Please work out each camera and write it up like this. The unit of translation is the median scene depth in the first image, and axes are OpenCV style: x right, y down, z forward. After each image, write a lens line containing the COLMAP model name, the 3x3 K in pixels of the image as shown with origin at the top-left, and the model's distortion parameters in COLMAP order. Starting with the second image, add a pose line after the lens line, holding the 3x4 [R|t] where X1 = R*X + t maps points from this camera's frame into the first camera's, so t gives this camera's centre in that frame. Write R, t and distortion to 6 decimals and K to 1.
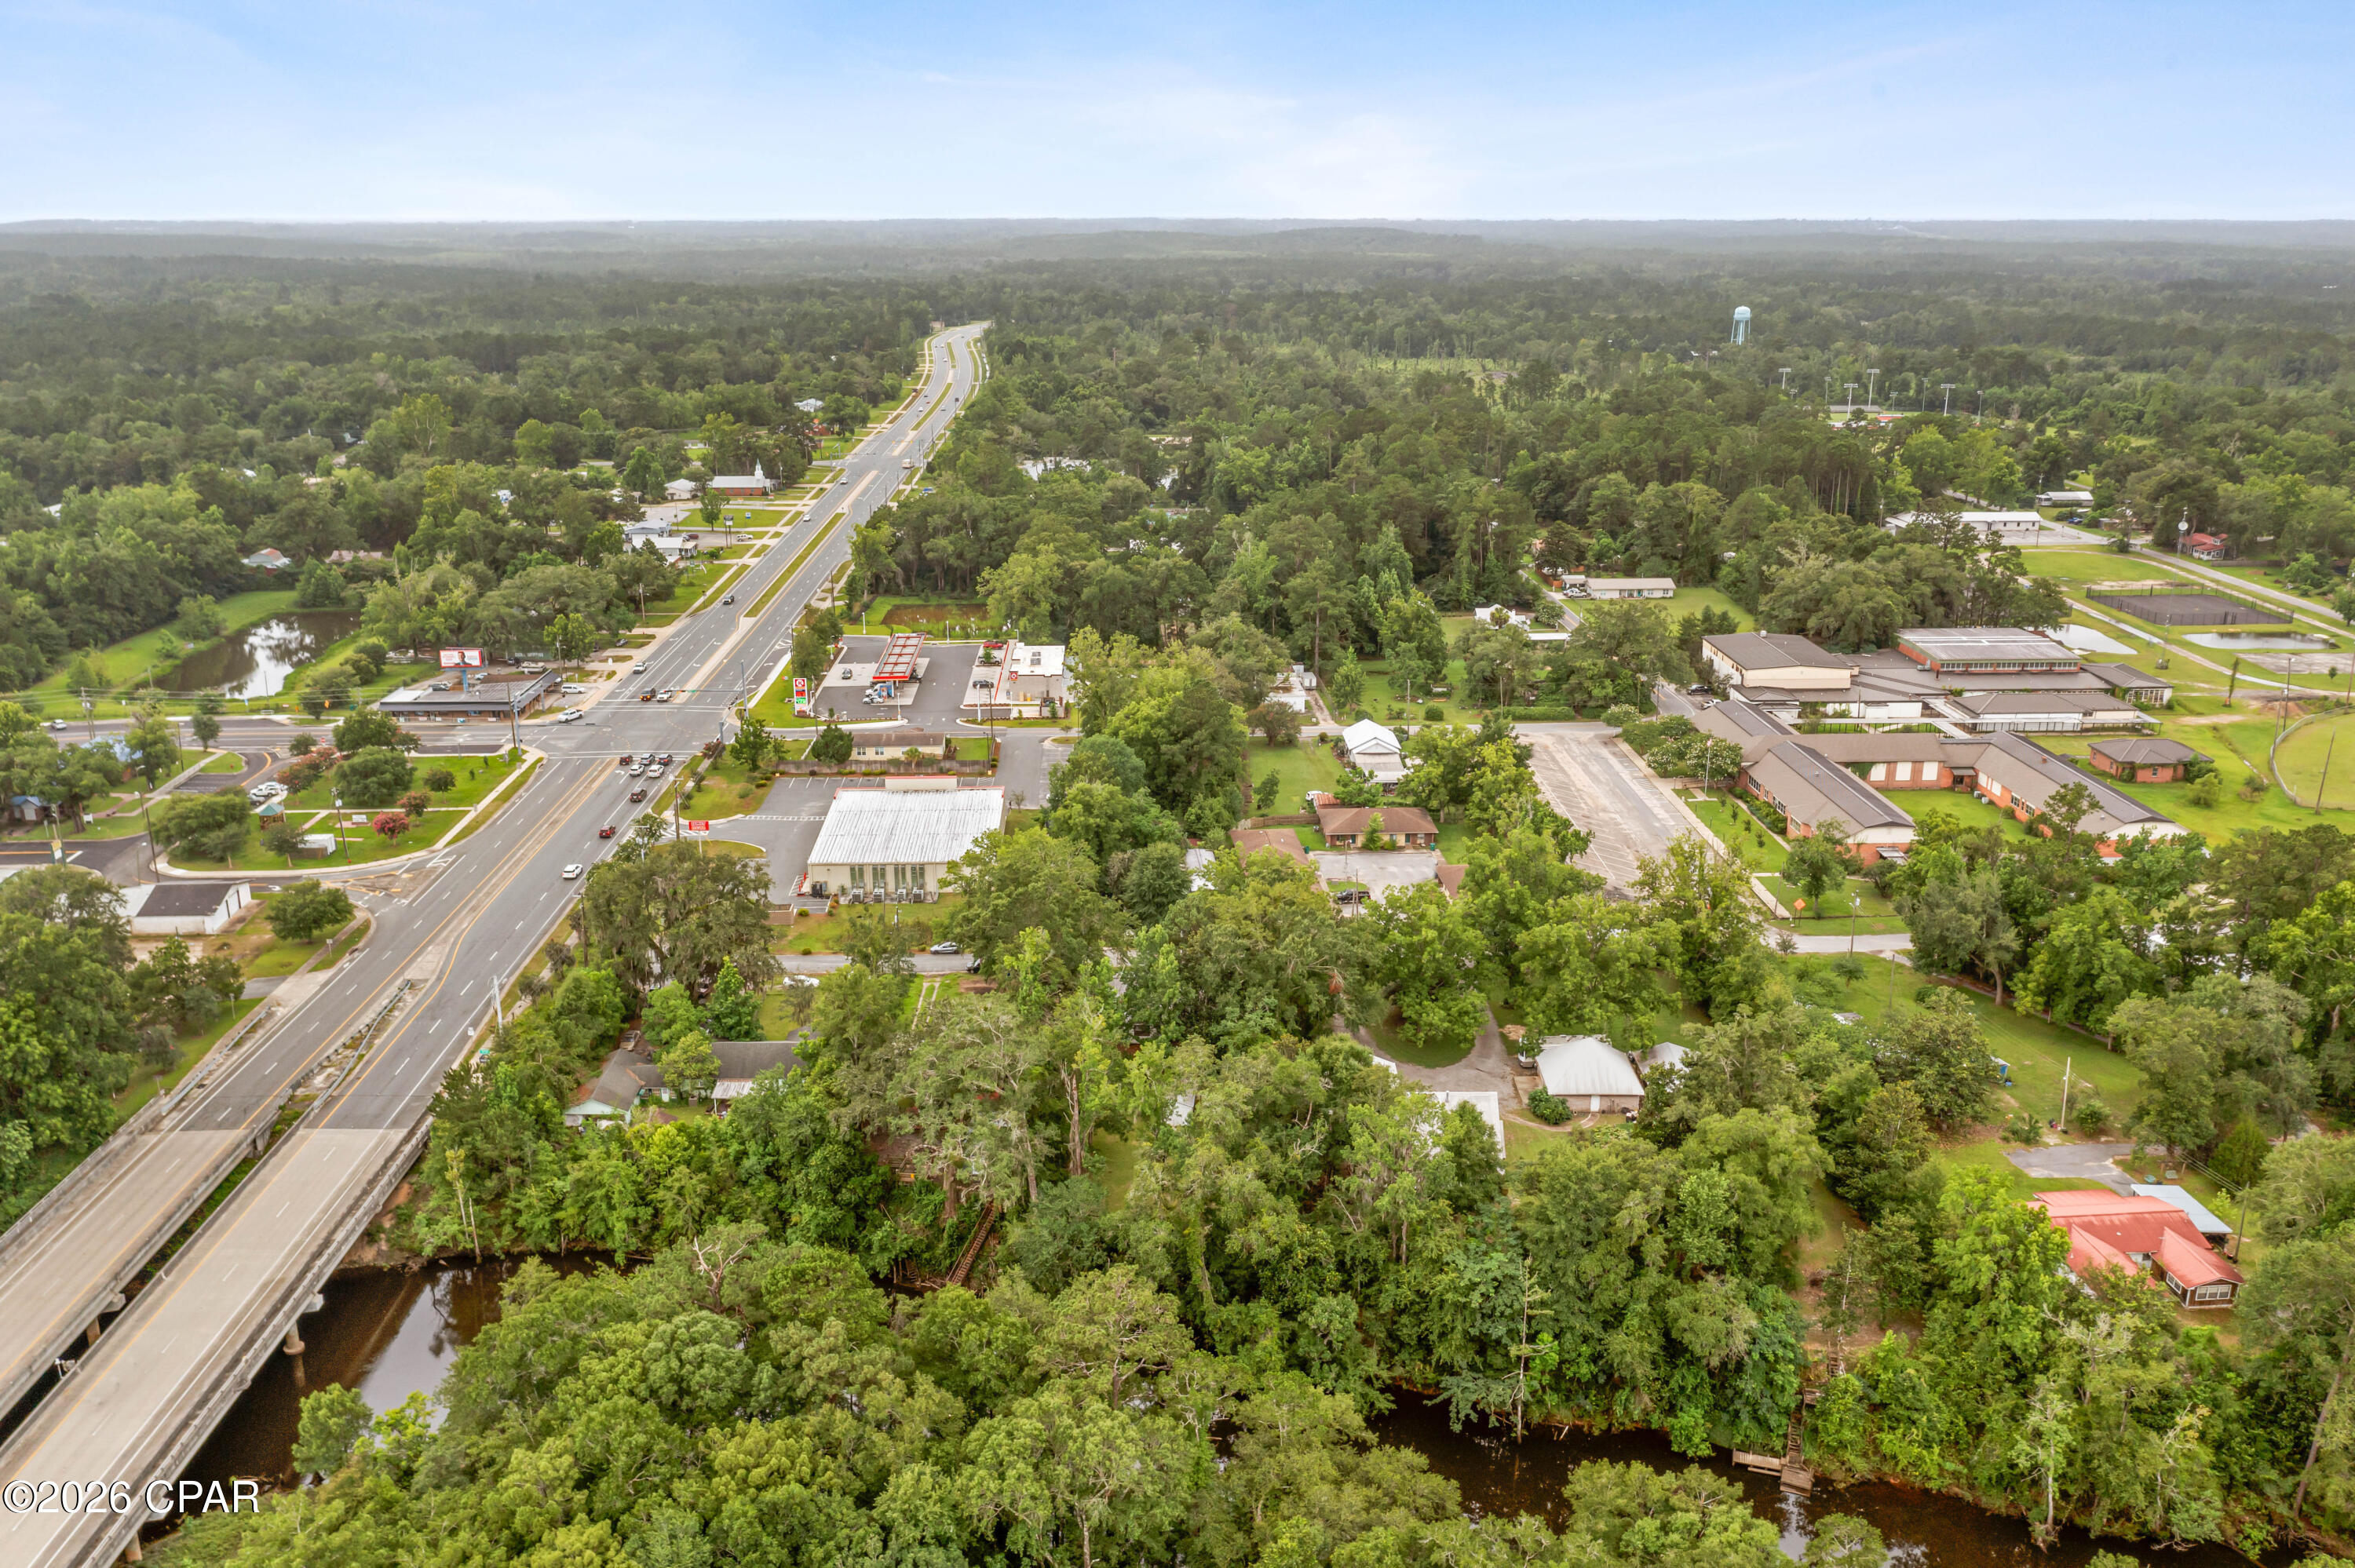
lens RADIAL K [[1861.4, 0, 1178.8], [0, 1861.4, 783.2], [0, 0, 1]] dist [0.021643, 0.002382]
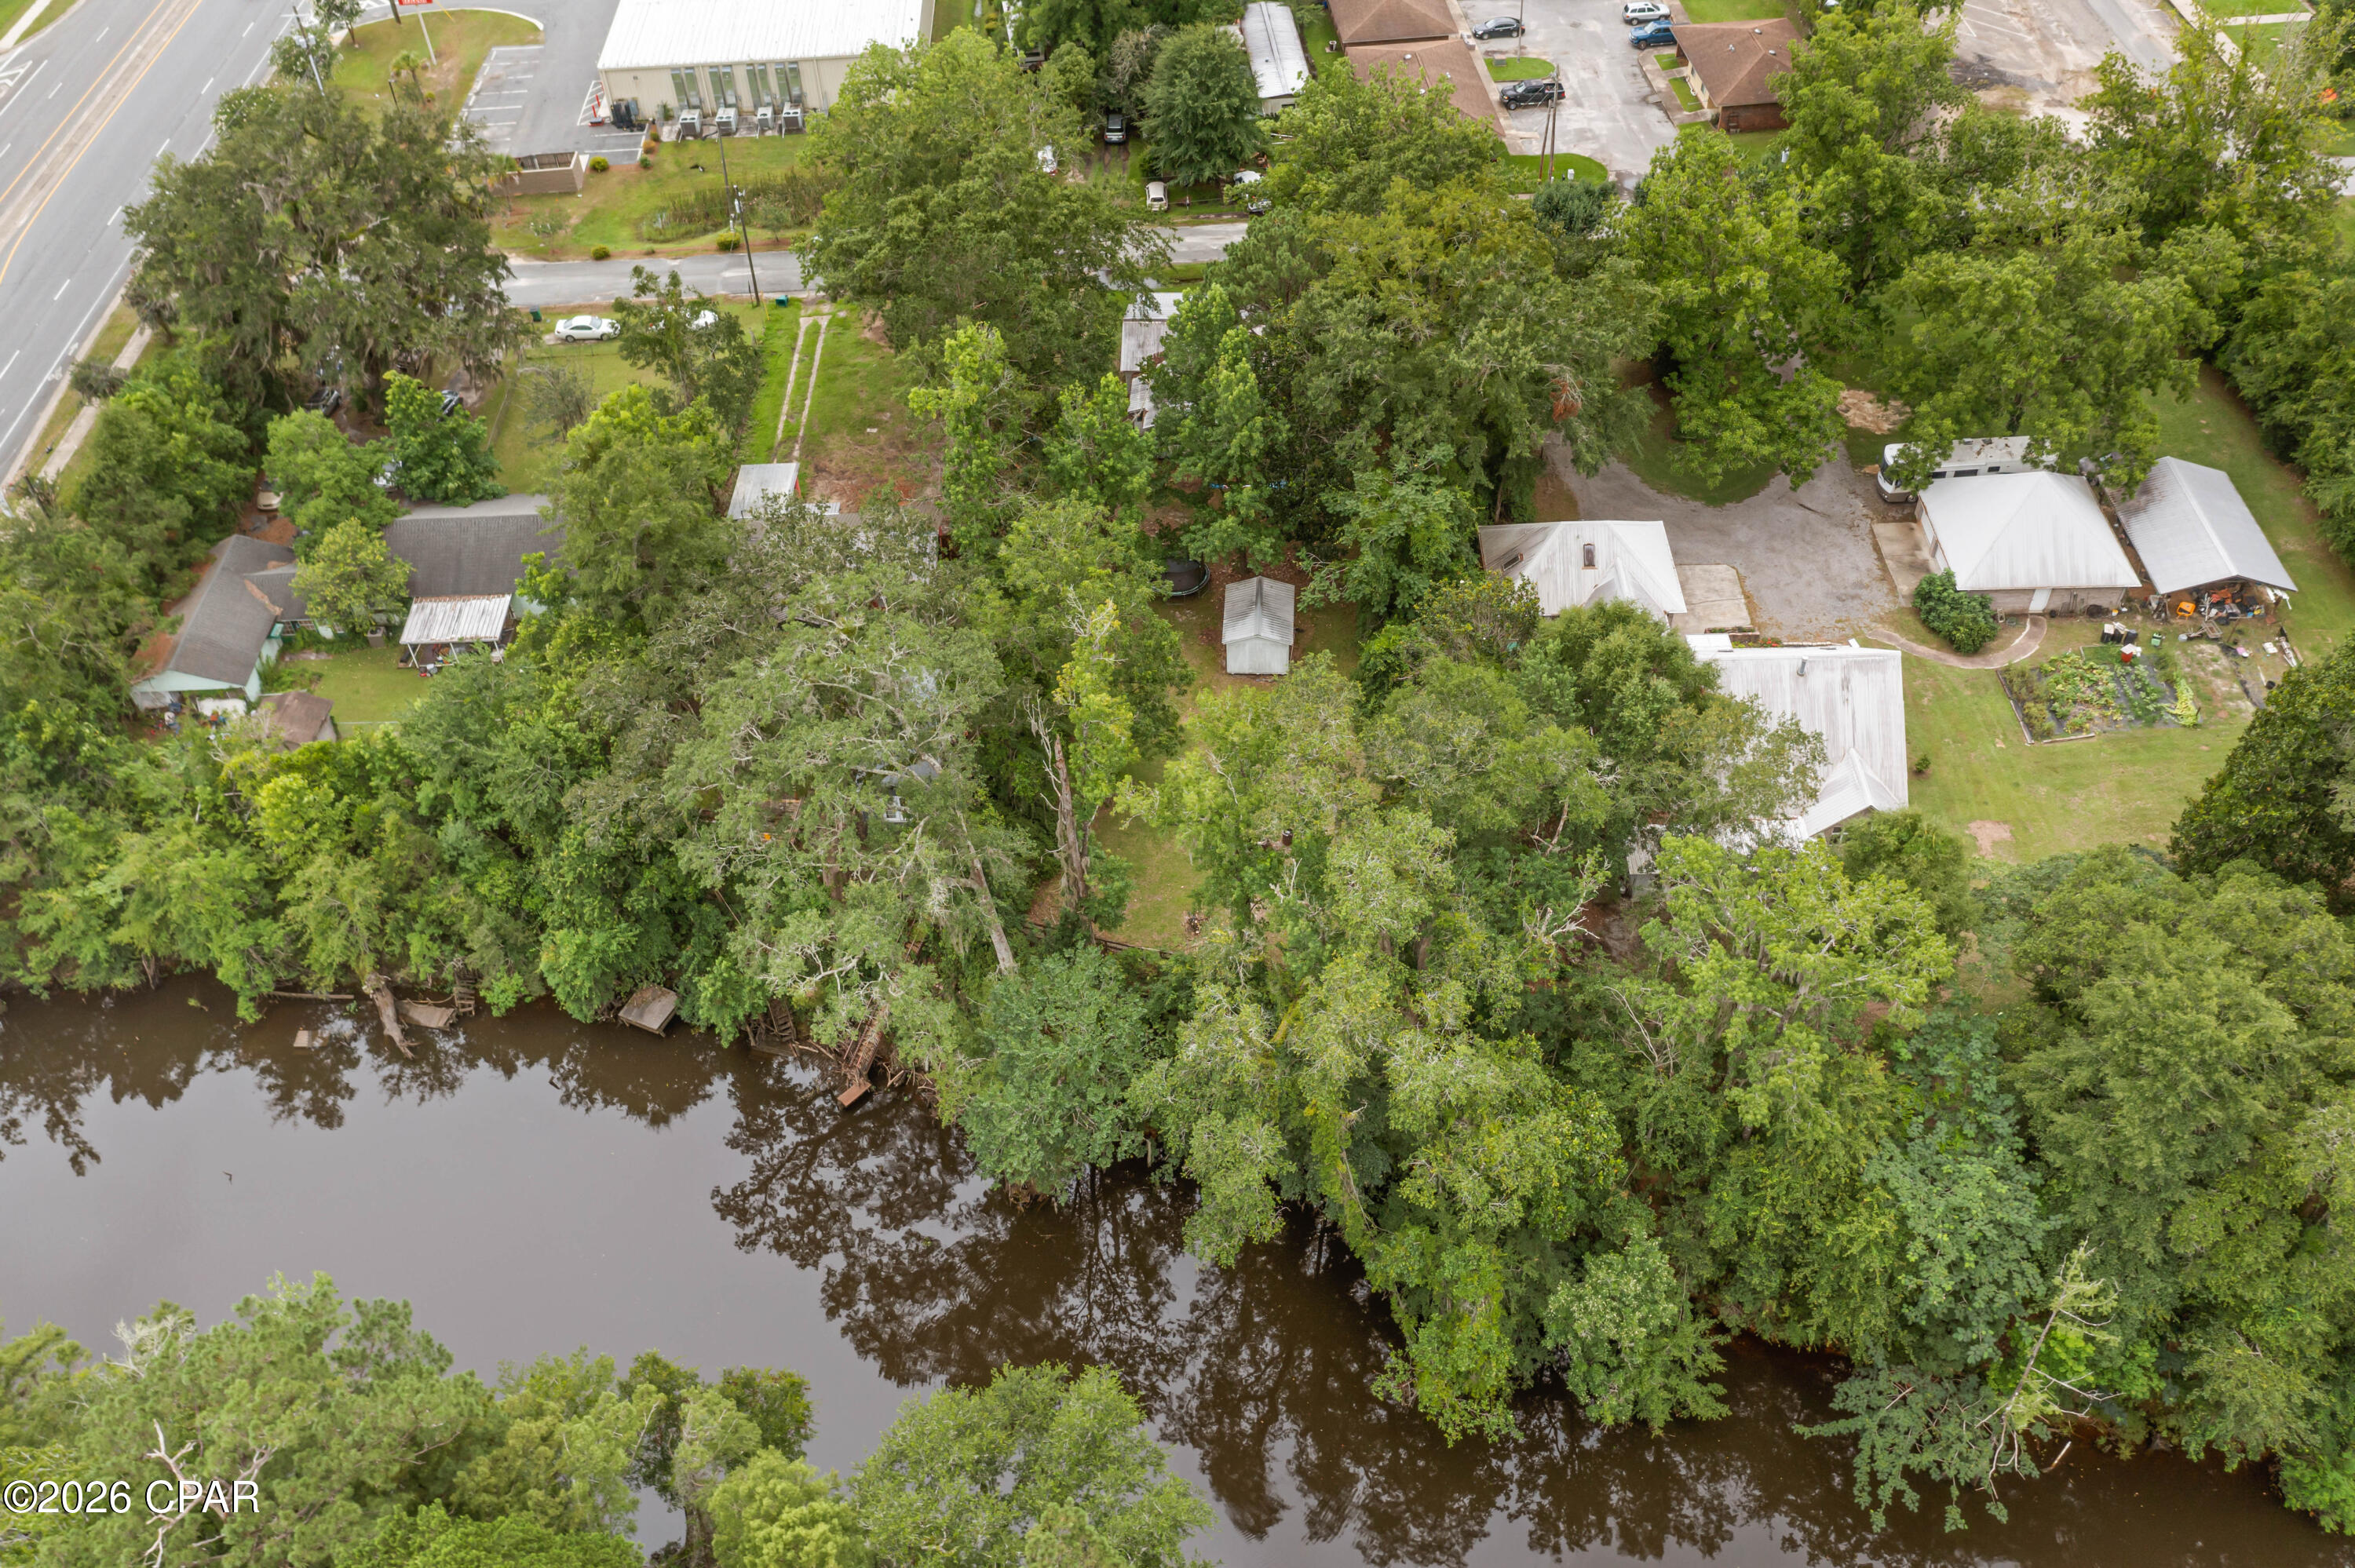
lens RADIAL K [[1971.2, 0, 1168.8], [0, 1971.2, 786.9], [0, 0, 1]] dist [-0.003775, 0.000187]
pose [[0.999251, -0.026541, -0.028173, -0.011855], [0.036646, 0.882986, 0.467966, -0.053234], [0.012456, -0.468648, 0.883297, 0.461269]]
